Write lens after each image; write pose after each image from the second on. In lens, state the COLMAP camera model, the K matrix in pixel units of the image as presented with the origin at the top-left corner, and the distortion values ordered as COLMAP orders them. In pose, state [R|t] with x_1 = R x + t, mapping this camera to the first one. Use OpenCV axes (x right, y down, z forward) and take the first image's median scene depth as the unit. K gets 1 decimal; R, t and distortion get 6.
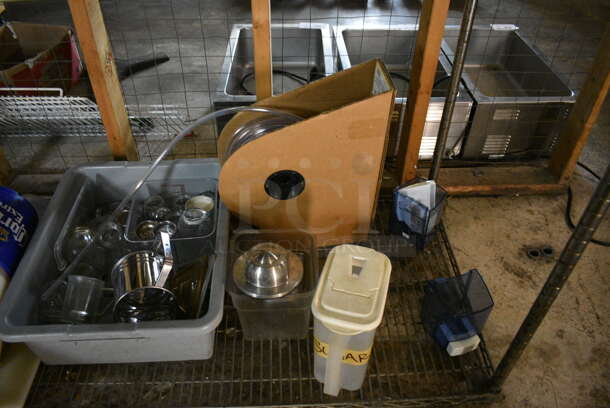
lens RADIAL K [[485.9, 0, 305.0], [0, 485.9, 204.0], [0, 0, 1]] dist [-0.061282, 0.001094]
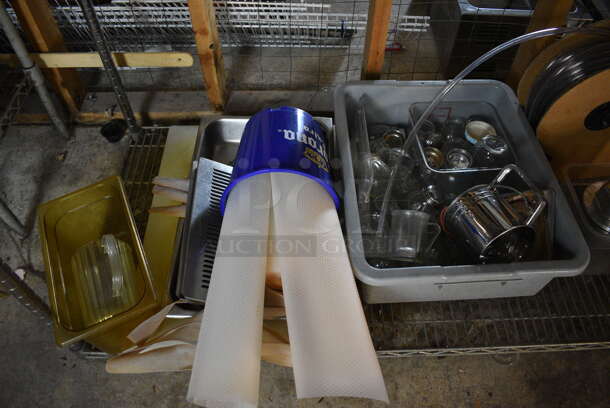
lens RADIAL K [[495.9, 0, 292.1], [0, 495.9, 216.2], [0, 0, 1]] dist [-0.071119, 0.003592]
pose [[0.997209, 0.031467, -0.067705, -0.478158], [-0.017249, 0.979410, 0.201142, -0.020501], [0.072640, -0.199413, 0.977219, 0.036902]]
